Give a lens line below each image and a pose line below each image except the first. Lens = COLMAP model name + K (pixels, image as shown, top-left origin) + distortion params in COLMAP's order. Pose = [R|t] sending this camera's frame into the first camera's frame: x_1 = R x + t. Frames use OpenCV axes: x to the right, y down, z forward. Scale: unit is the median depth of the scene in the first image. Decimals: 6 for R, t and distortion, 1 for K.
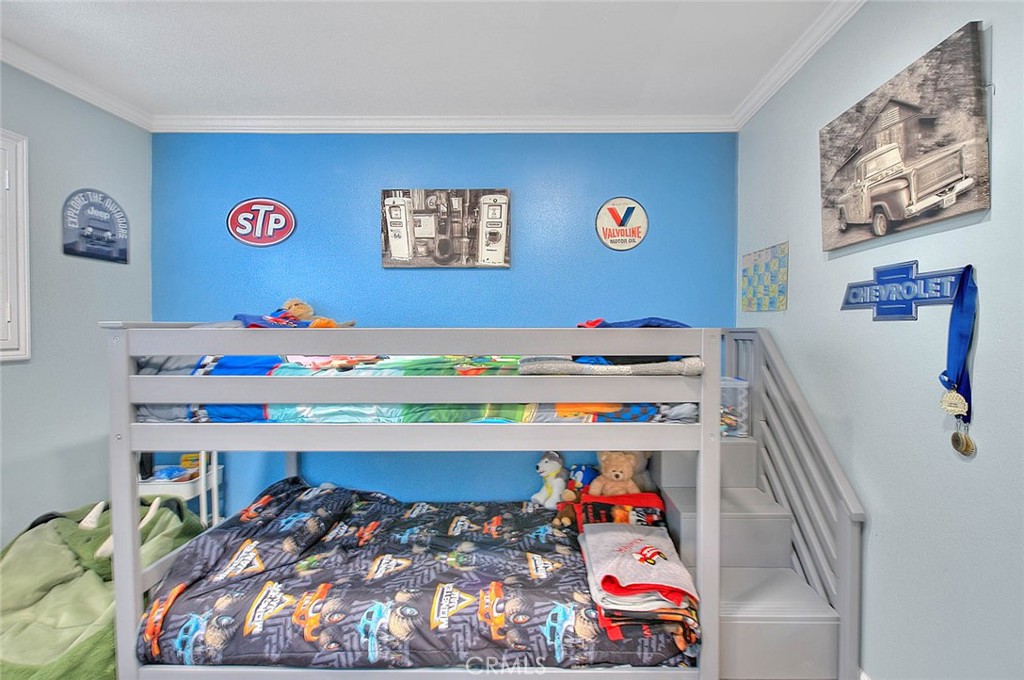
lens RADIAL K [[453.7, 0, 526.9], [0, 453.7, 337.6], [0, 0, 1]] dist [0.001082, -0.003491]
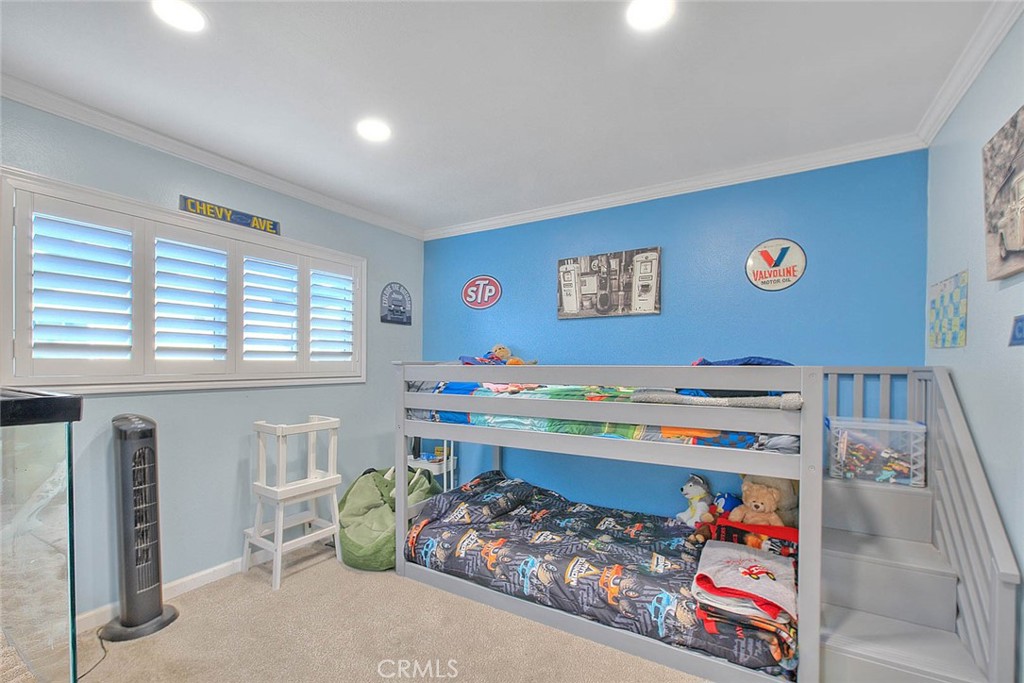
lens RADIAL K [[425.6, 0, 510.1], [0, 425.6, 368.6], [0, 0, 1]] dist [-0.001953, -0.000314]
pose [[0.867946, 0.007074, -0.496609, 0.280919], [-0.014156, 0.999845, -0.010500, 0.005205], [0.496457, 0.016143, 0.867911, -0.216254]]
